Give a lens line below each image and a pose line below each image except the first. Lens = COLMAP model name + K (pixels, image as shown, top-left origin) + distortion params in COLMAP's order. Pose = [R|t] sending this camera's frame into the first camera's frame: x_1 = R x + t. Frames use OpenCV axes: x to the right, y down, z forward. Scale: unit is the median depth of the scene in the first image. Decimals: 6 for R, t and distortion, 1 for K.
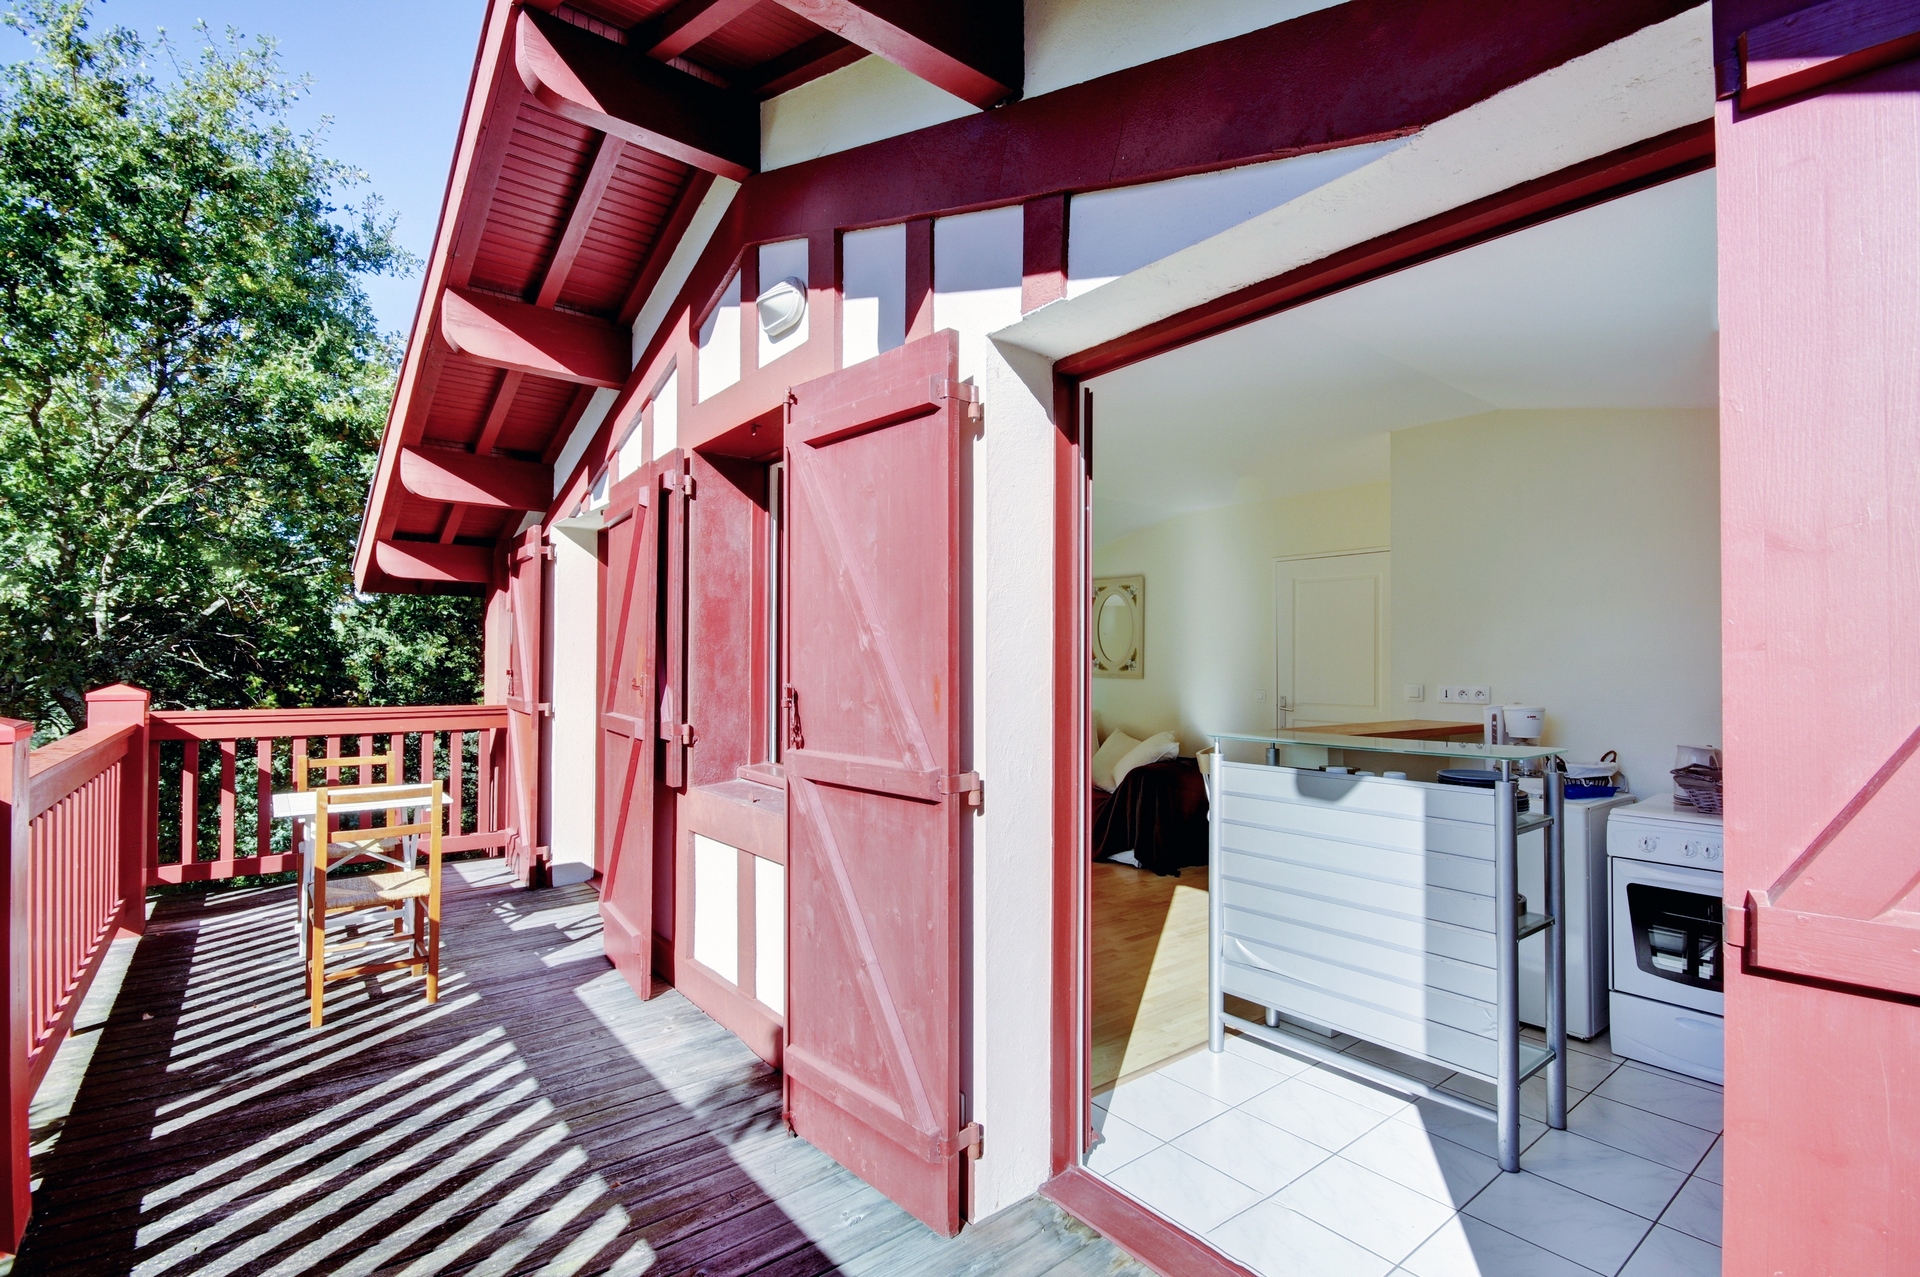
lens RADIAL K [[870.2, 0, 961.1], [0, 870.2, 666.1], [0, 0, 1]] dist [0.000267, -0.013522]
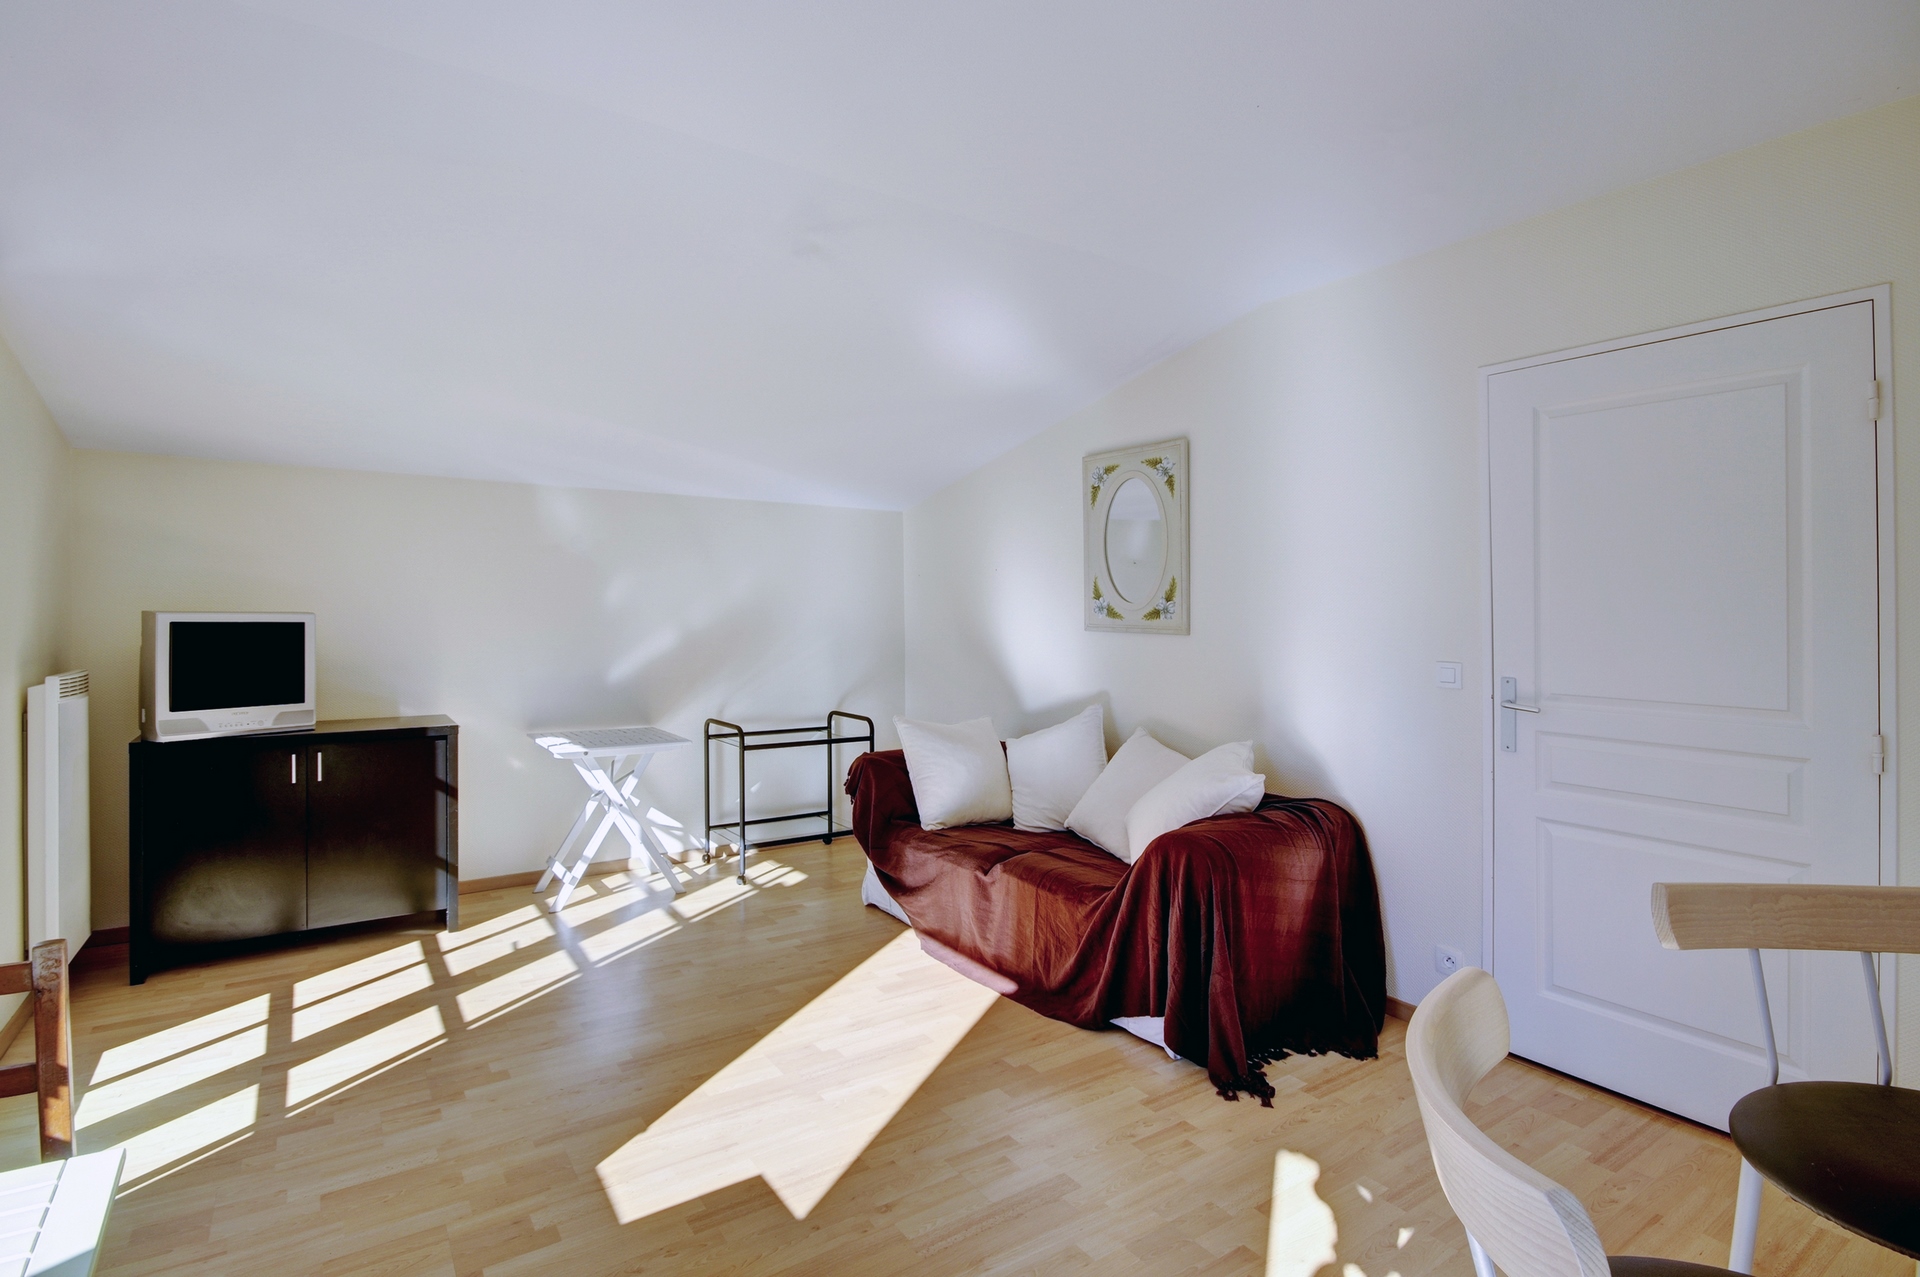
lens RADIAL K [[913.0, 0, 922.8], [0, 913.0, 612.2], [0, 0, 1]] dist [0.002218, 0.000287]
pose [[0.995925, -0.009353, -0.089701, 0.137396], [0.009222, 0.999956, -0.001880, 0.000824], [0.089714, 0.001045, 0.995967, 0.606159]]
